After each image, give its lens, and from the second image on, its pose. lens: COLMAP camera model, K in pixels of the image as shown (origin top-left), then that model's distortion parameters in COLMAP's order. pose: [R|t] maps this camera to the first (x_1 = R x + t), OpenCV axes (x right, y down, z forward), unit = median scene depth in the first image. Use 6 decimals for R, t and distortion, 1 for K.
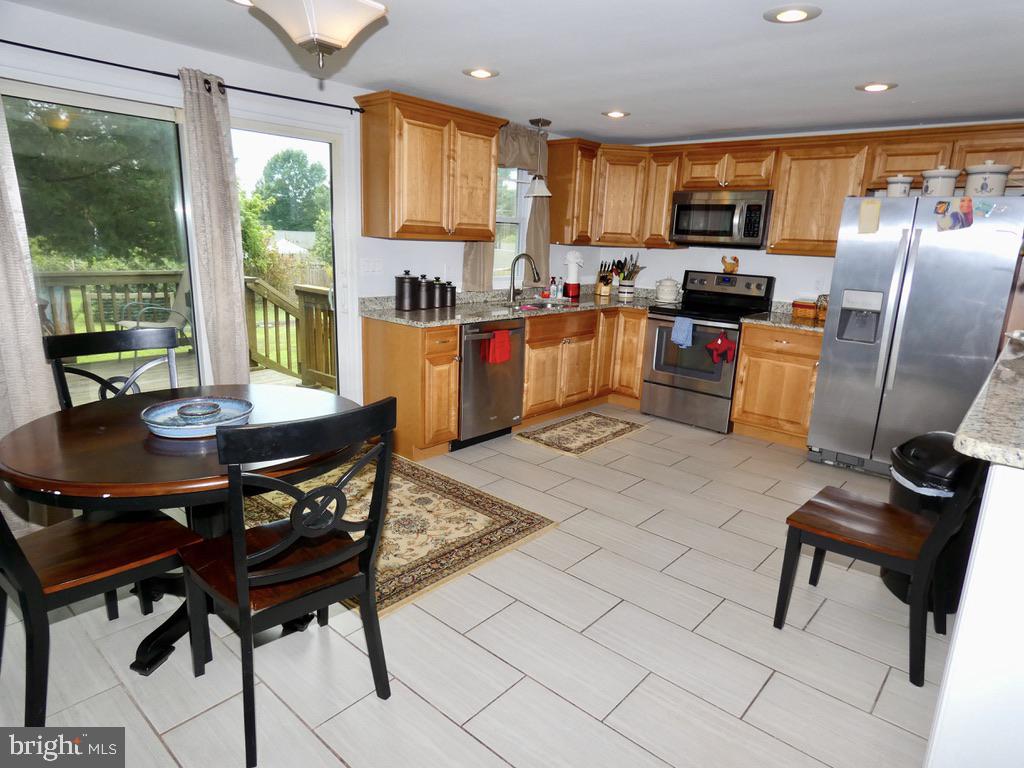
lens RADIAL K [[615.7, 0, 511.7], [0, 615.7, 381.9], [0, 0, 1]] dist [-0.009283, 0.008083]
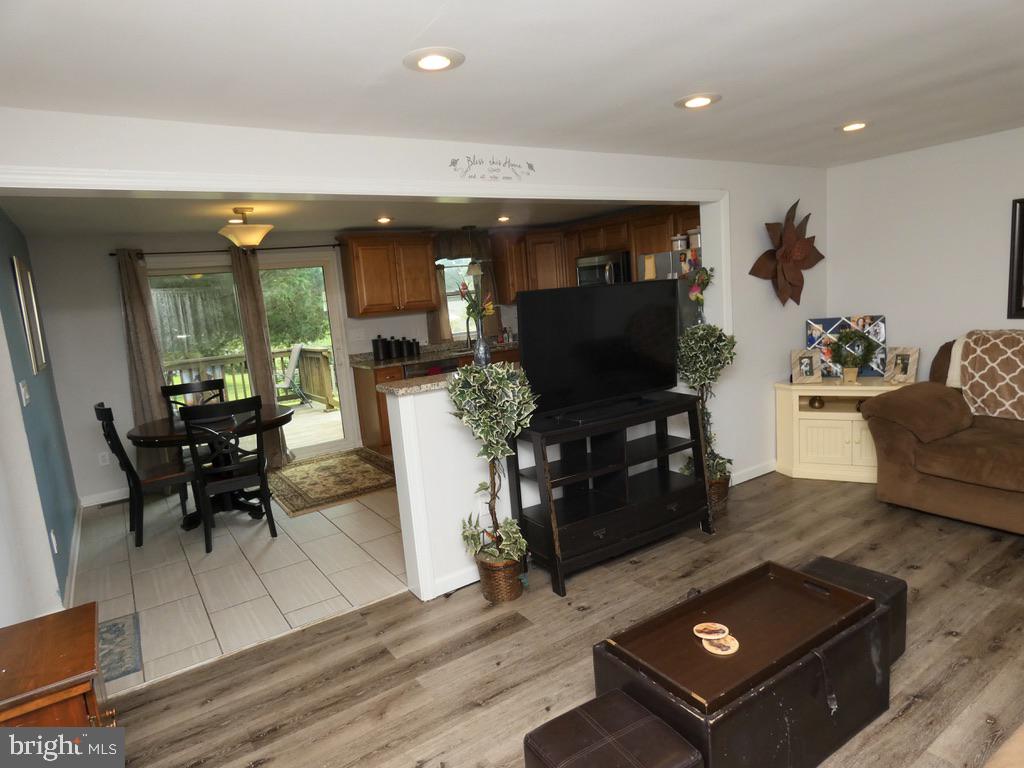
lens RADIAL K [[615.7, 0, 516.2], [0, 615.7, 385.0], [0, 0, 1]] dist [-0.009283, 0.008083]
pose [[0.958761, -0.077454, -0.273454, 0.547130], [0.056294, 0.994840, -0.084407, 0.092802], [0.278581, 0.065532, 0.958174, -0.381967]]
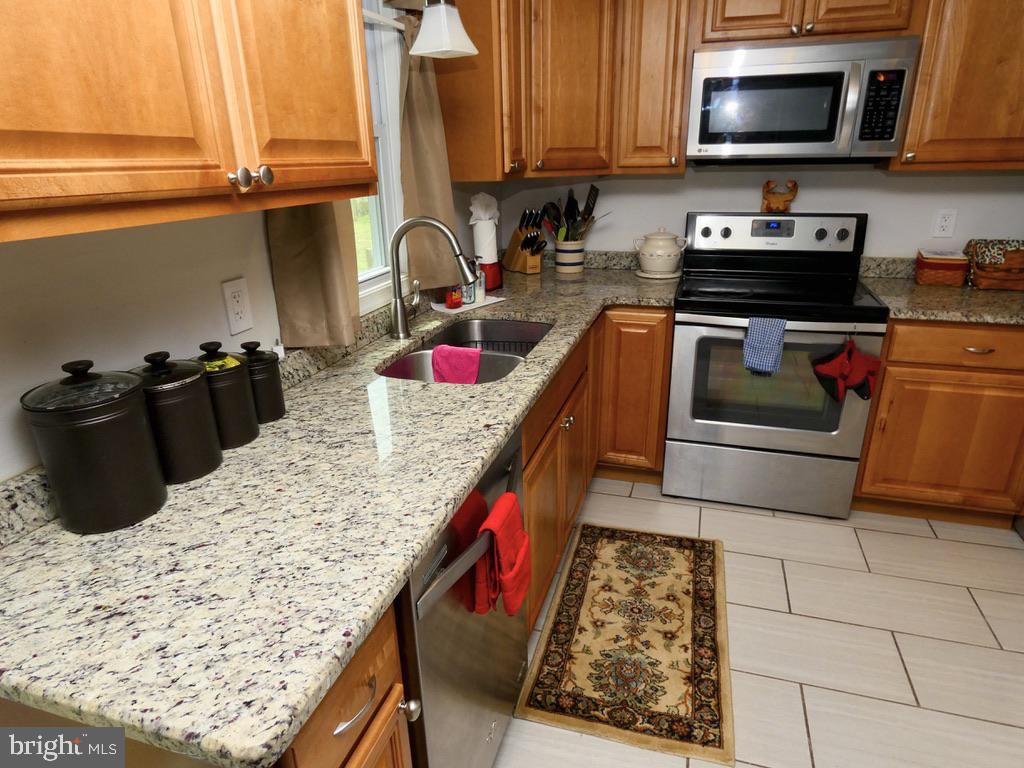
lens RADIAL K [[615.7, 0, 515.0], [0, 615.7, 383.6], [0, 0, 1]] dist [-0.009283, 0.008083]
pose [[0.903625, -0.203411, 0.376942, -0.100286], [0.154351, 0.975555, 0.156426, -0.169816], [-0.399546, -0.083169, 0.912932, 0.660832]]
